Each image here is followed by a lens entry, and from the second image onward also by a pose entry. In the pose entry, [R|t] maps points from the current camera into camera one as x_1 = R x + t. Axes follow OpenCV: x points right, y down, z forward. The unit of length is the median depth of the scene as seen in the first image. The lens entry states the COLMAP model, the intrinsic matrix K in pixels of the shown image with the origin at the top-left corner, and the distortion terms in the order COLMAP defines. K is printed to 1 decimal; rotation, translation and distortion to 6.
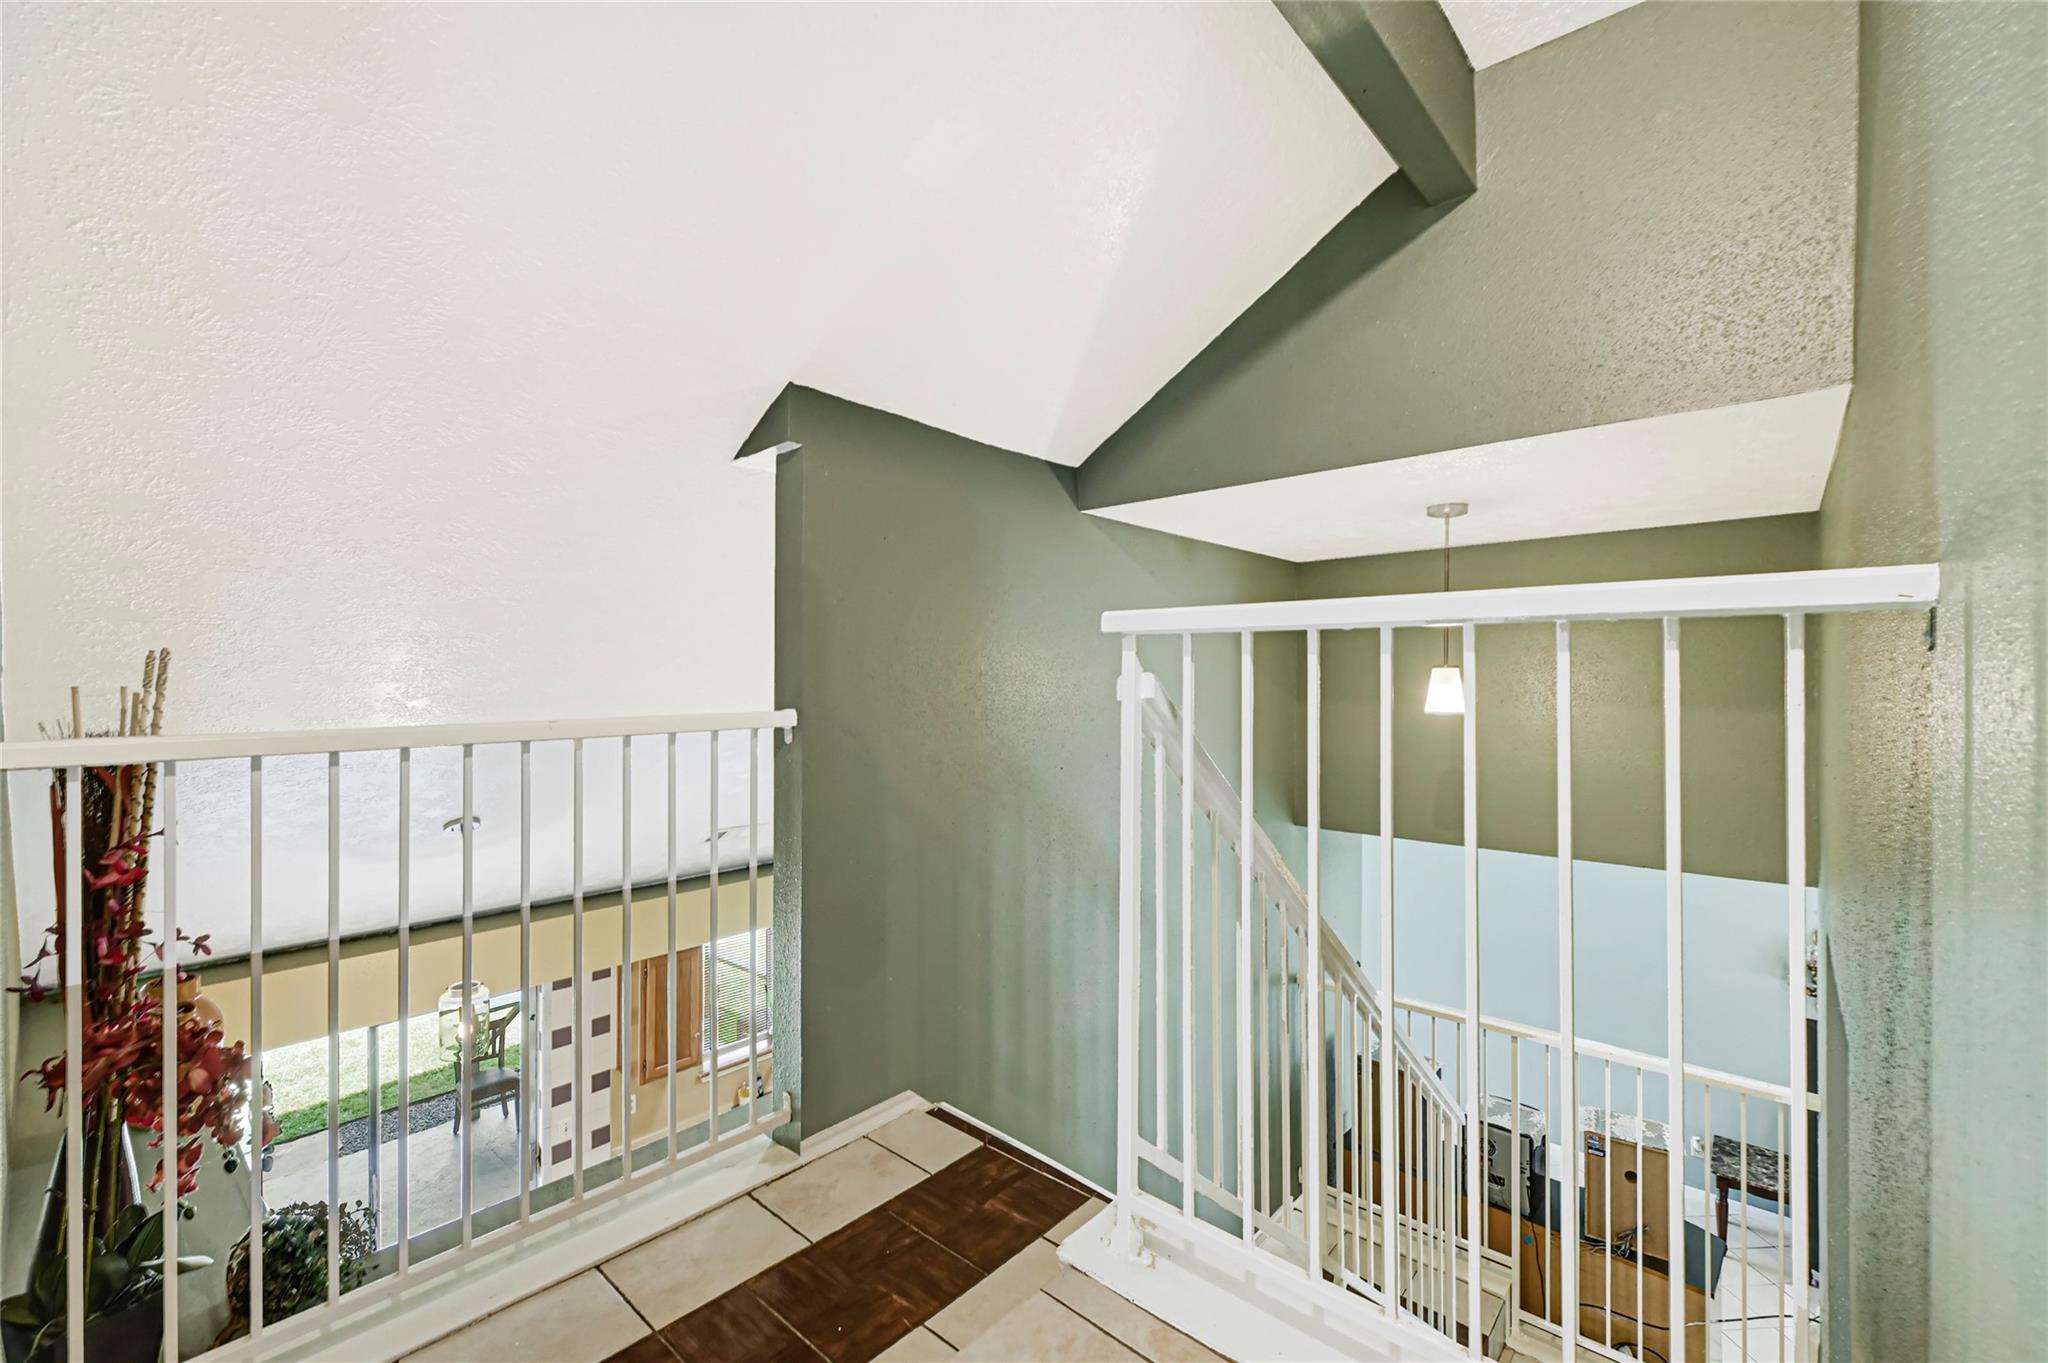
lens RADIAL K [[841.9, 0, 1019.2], [0, 841.9, 680.3], [0, 0, 1]] dist [-0.000947, -0.000976]
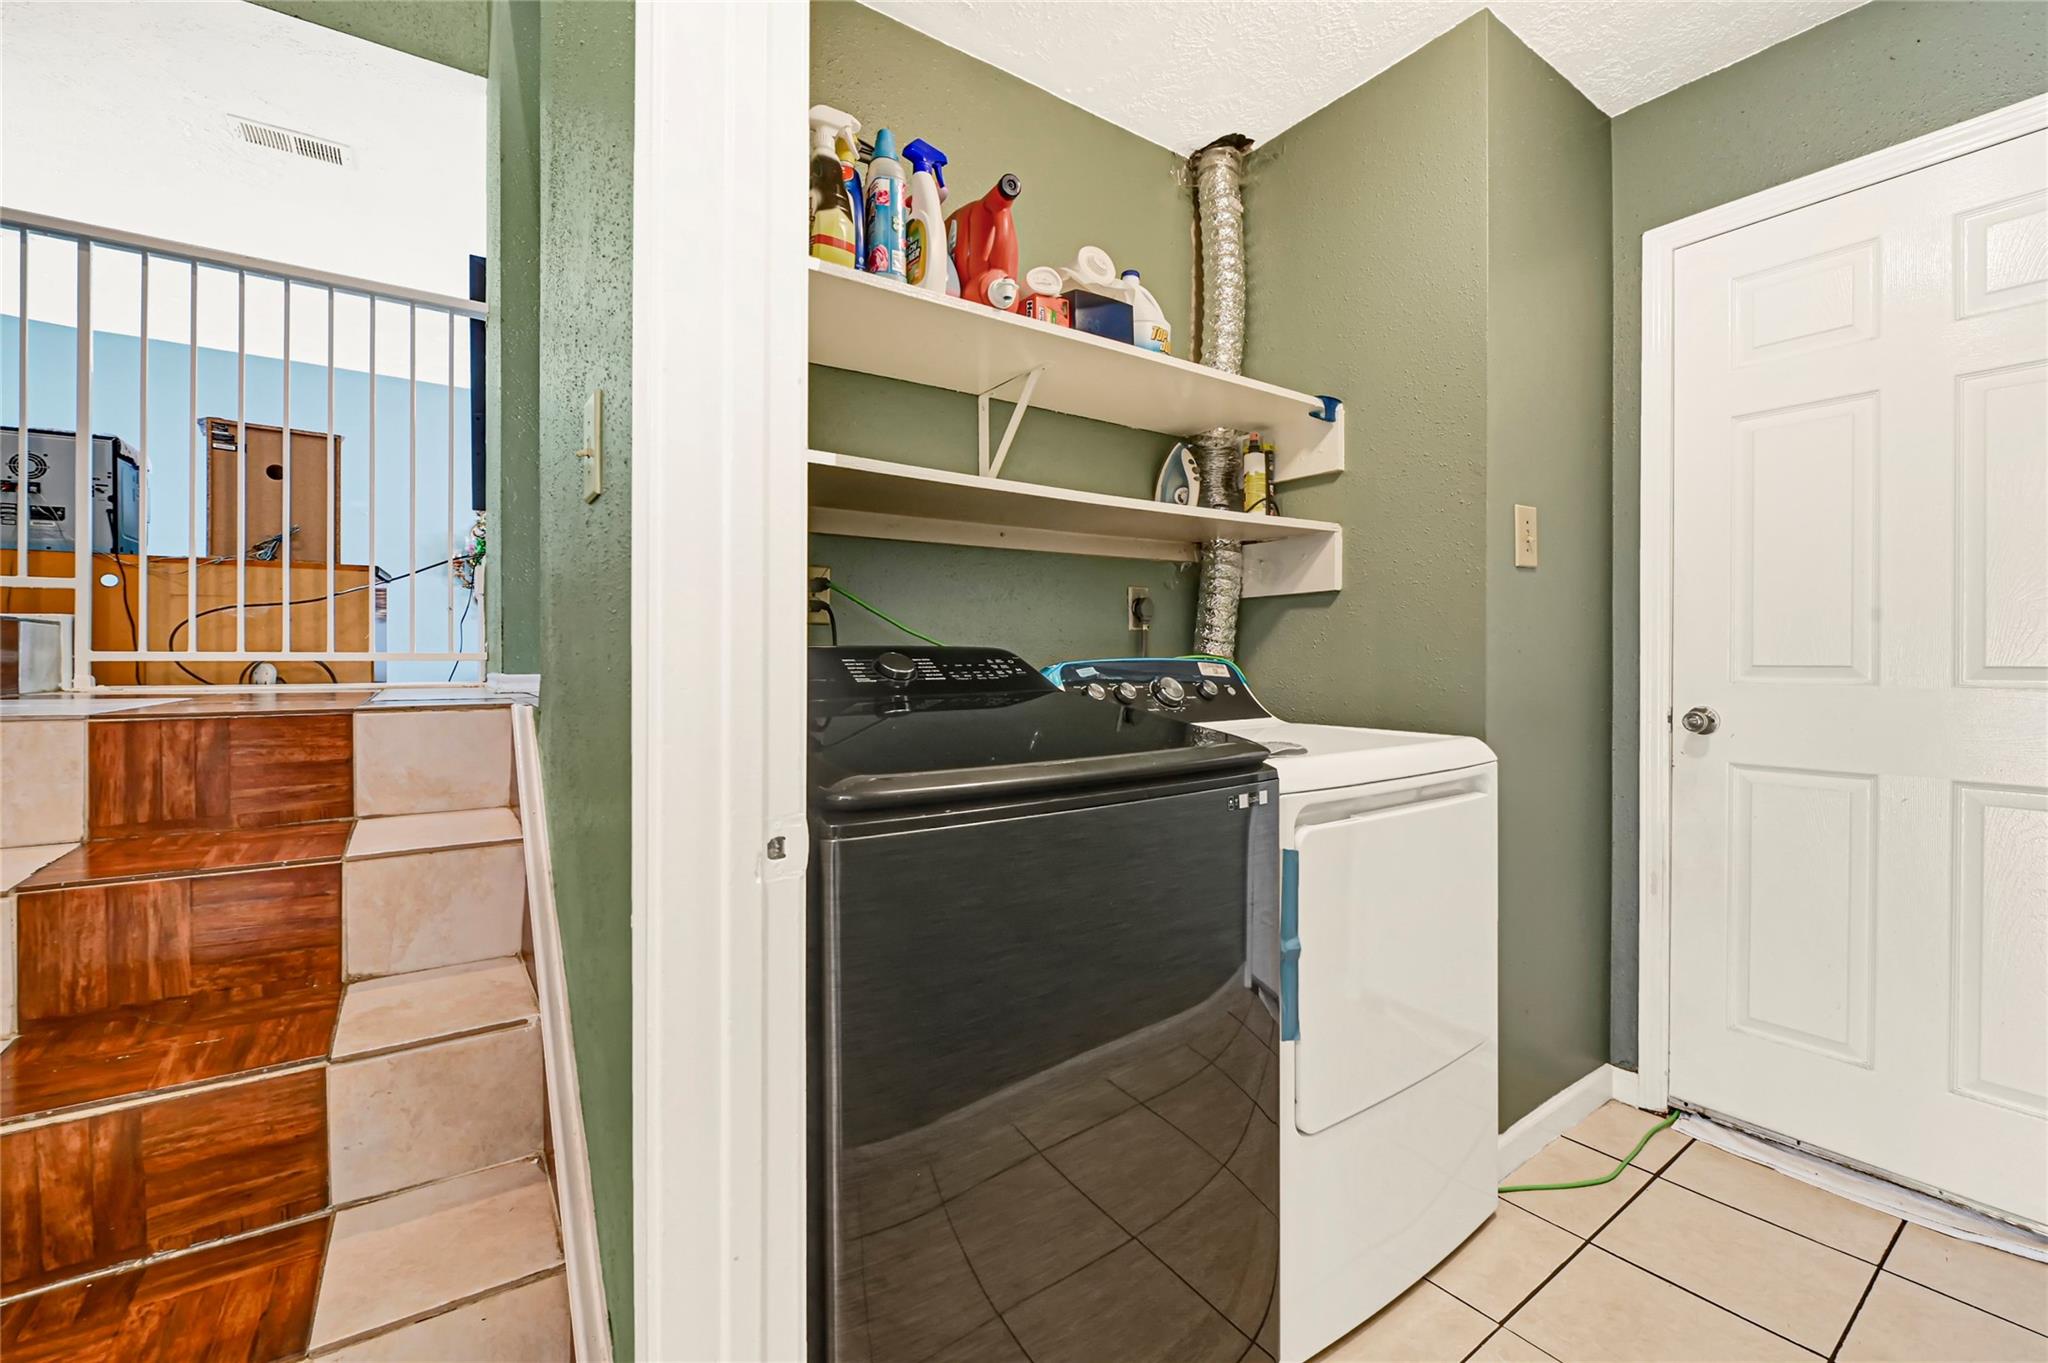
lens RADIAL K [[841.9, 0, 1034.2], [0, 841.9, 664.8], [0, 0, 1]] dist [-0.000947, -0.000976]
pose [[0.212605, 0.000328, 0.977138, 0.107921], [-0.005686, 0.999983, 0.000901, 0.766547], [-0.977122, -0.005748, 0.212603, 0.133483]]
